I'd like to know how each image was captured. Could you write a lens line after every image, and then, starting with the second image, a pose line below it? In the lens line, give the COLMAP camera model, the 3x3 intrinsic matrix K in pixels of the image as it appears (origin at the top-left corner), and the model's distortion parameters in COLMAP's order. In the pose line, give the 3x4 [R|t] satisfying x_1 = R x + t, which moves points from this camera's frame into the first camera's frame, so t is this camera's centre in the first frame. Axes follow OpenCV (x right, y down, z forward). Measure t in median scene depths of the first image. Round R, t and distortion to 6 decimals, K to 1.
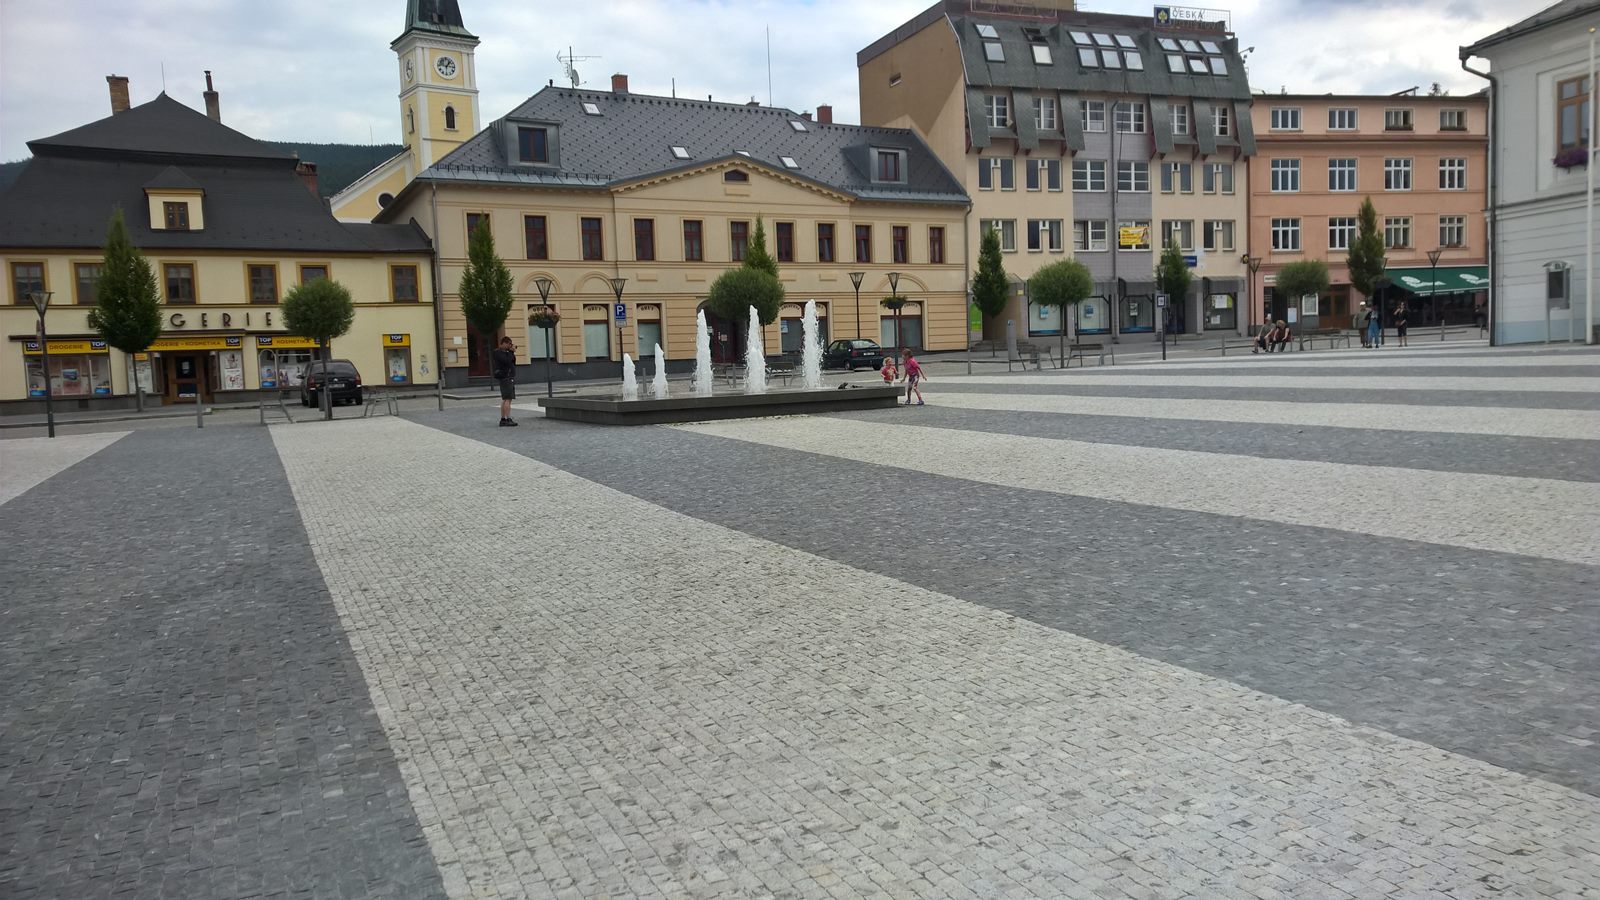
lens RADIAL K [[1140.4, 0, 800.0], [0, 1140.4, 450.0], [0, 0, 1]] dist [0.095732, -0.089943]
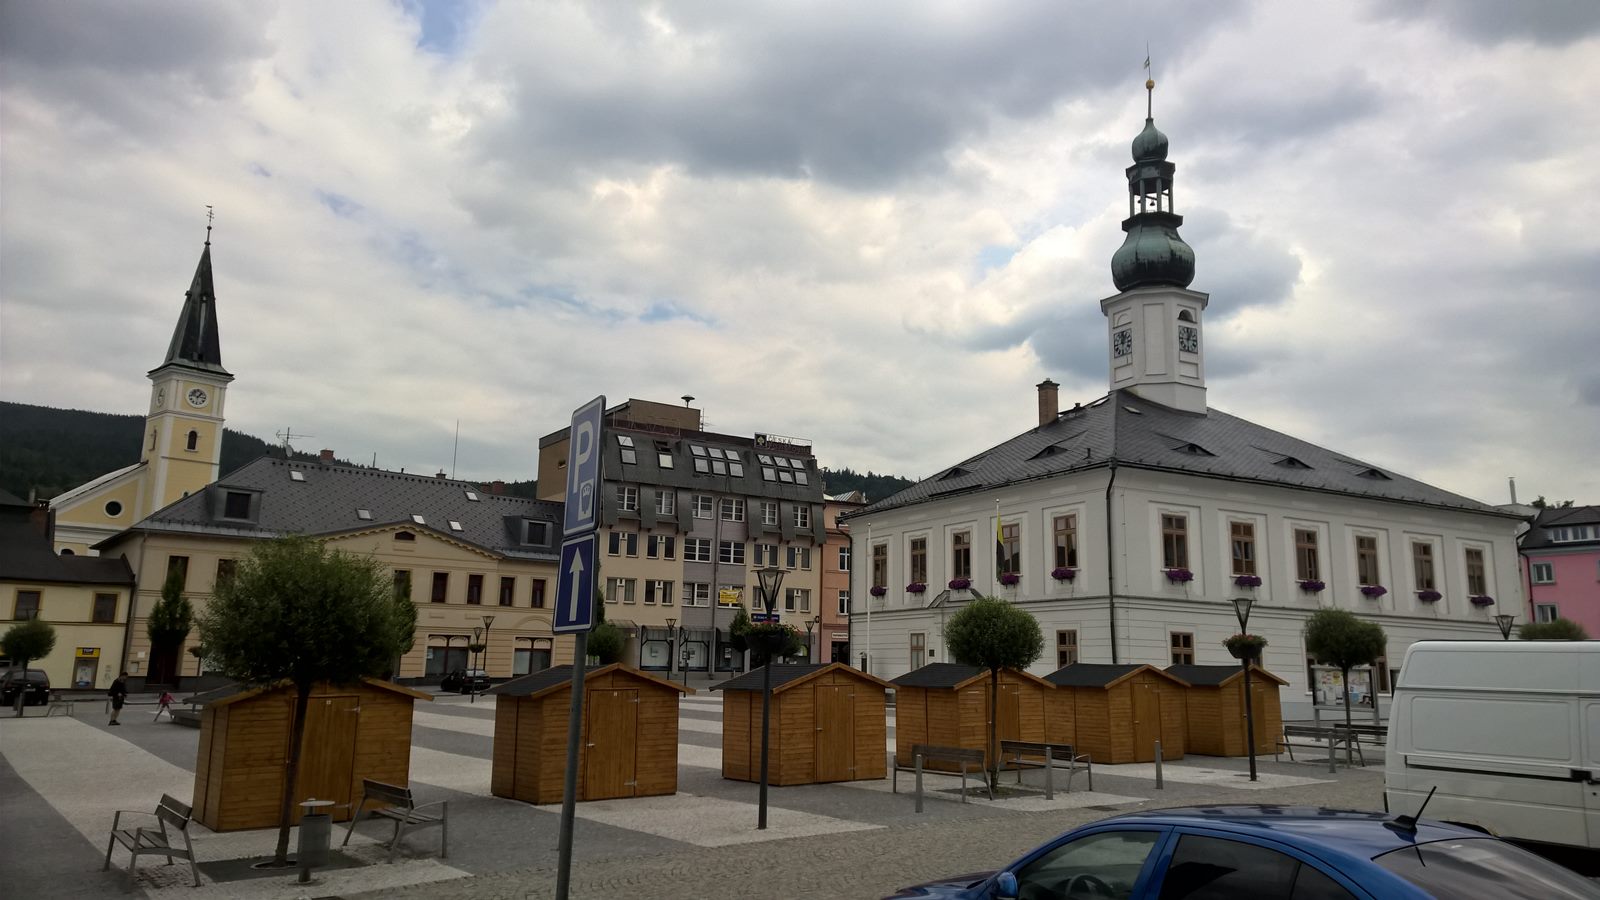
lens RADIAL K [[1140.4, 0, 800.0], [0, 1140.4, 450.0], [0, 0, 1]] dist [0.095732, -0.089943]
pose [[0.978502, 0.093181, 0.183989, 0.114739], [-0.040727, 0.961849, -0.270531, 0.003848], [-0.202178, 0.257222, 0.944966, -0.308771]]
